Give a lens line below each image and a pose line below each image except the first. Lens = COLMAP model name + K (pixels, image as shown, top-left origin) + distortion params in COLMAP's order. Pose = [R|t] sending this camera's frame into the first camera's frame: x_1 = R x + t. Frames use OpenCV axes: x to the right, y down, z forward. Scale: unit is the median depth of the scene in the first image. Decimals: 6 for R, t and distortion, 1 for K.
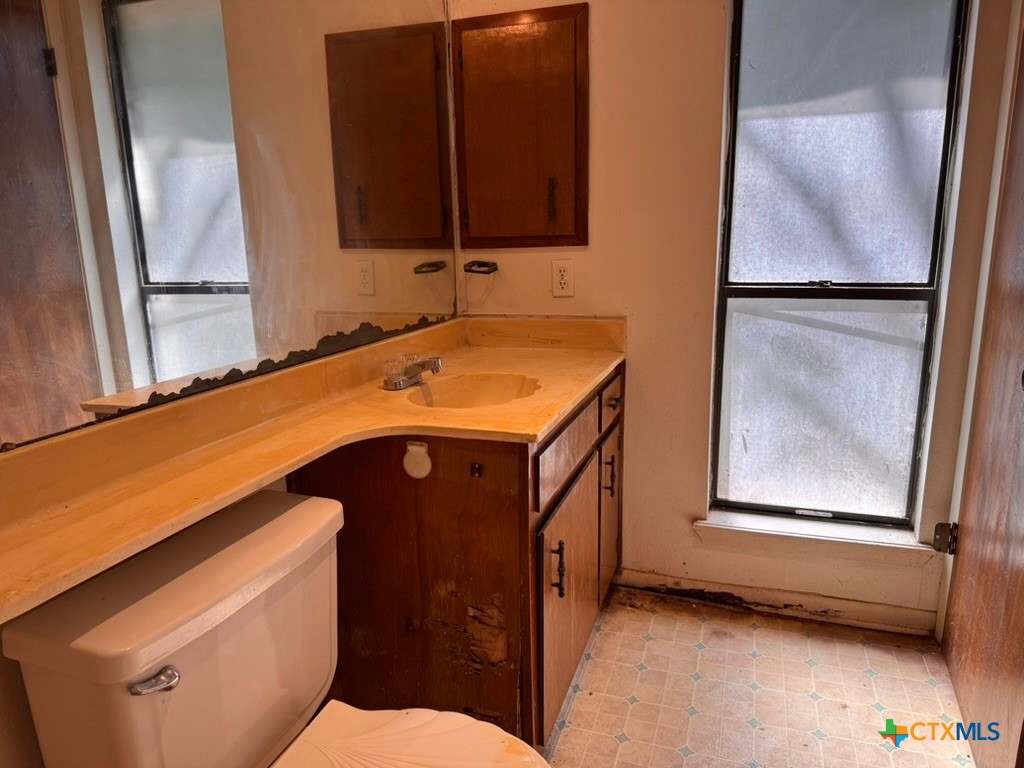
lens RADIAL K [[720.1, 0, 512.8], [0, 720.1, 384.2], [0, 0, 1]] dist [0.068581, -0.071870]
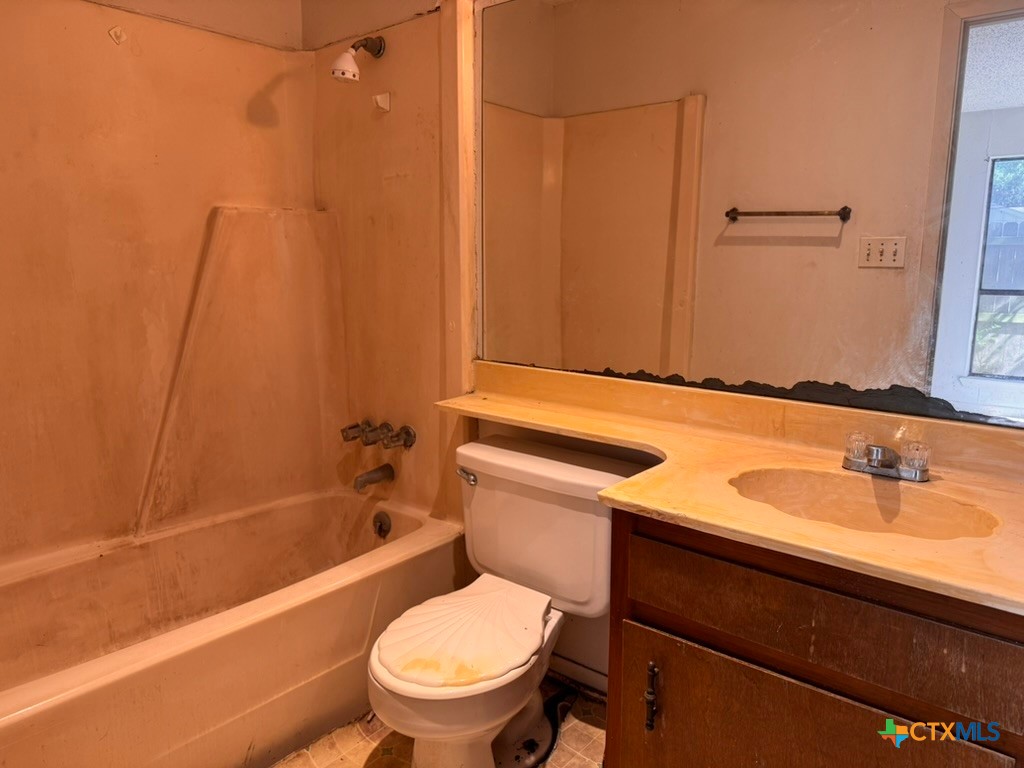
lens RADIAL K [[720.1, 0, 512.6], [0, 720.1, 383.7], [0, 0, 1]] dist [0.068581, -0.071870]
pose [[-0.366647, 0.175217, -0.913712, 0.783955], [-0.189326, 0.947504, 0.257668, -0.246032], [0.910893, 0.267462, -0.314226, 1.008494]]
